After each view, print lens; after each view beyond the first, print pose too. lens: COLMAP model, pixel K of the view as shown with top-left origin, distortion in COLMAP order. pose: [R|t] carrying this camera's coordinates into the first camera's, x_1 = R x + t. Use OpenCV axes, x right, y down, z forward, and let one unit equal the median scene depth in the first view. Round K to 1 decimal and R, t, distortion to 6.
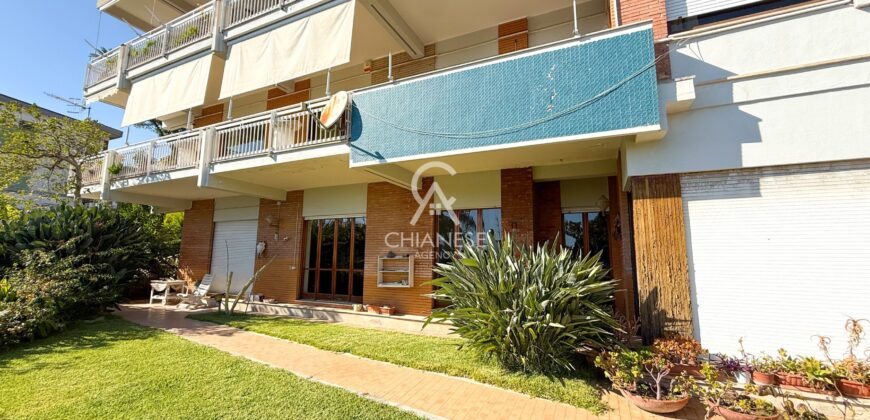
lens RADIAL K [[347.6, 0, 433.0], [0, 347.6, 210.9], [0, 0, 1]] dist [0.001060, 0.000001]
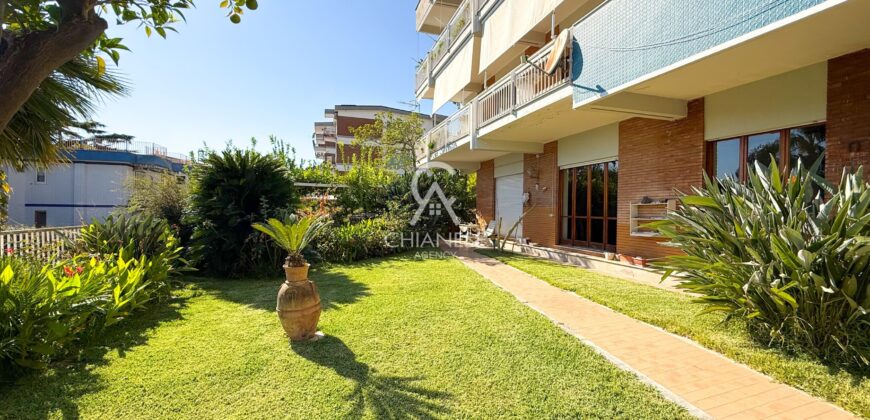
lens RADIAL K [[347.6, 0, 433.0], [0, 347.6, 210.9], [0, 0, 1]] dist [0.001060, 0.000001]
pose [[0.679441, 0.001497, -0.733728, 0.153976], [0.092728, 0.991805, 0.087890, 0.026286], [0.727847, -0.127753, 0.673734, 0.020025]]
